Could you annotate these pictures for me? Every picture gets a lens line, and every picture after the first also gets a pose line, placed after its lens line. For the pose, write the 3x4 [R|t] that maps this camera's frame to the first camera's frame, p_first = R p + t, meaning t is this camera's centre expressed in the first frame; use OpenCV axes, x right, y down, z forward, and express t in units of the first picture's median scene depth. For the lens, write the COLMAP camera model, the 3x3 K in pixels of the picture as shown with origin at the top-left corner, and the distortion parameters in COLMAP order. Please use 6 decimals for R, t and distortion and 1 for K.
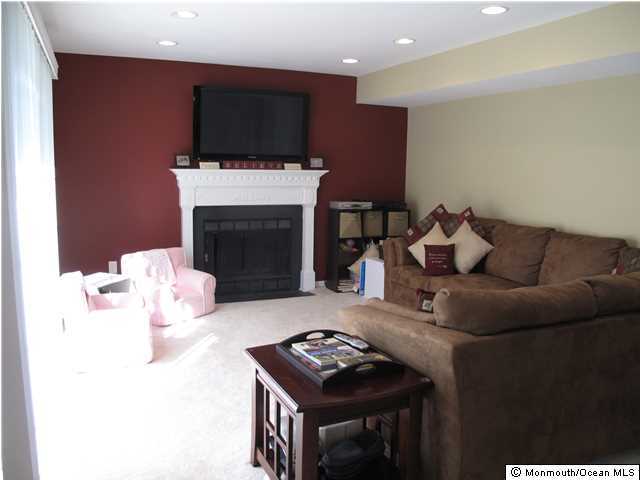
lens RADIAL K [[534.9, 0, 320.2], [0, 534.9, 240.2], [0, 0, 1]] dist [-0.135529, 0.066214]
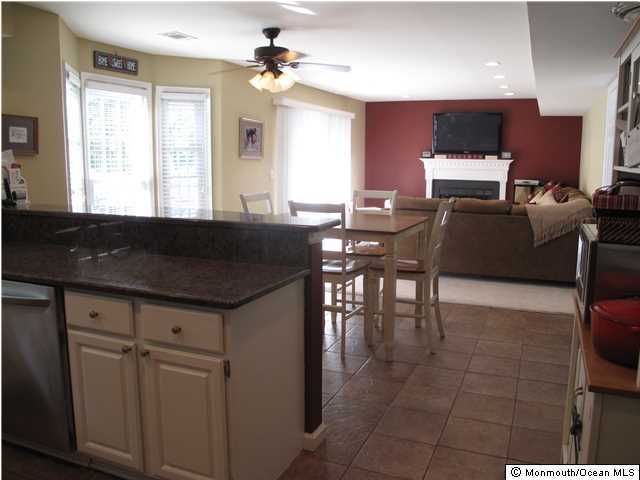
lens RADIAL K [[534.9, 0, 321.1], [0, 534.9, 240.0], [0, 0, 1]] dist [-0.135529, 0.066214]
pose [[0.692216, 0.099750, -0.714764, 0.784901], [-0.087978, 0.994679, 0.053611, 0.076678], [0.716308, 0.025773, 0.697308, -0.517848]]
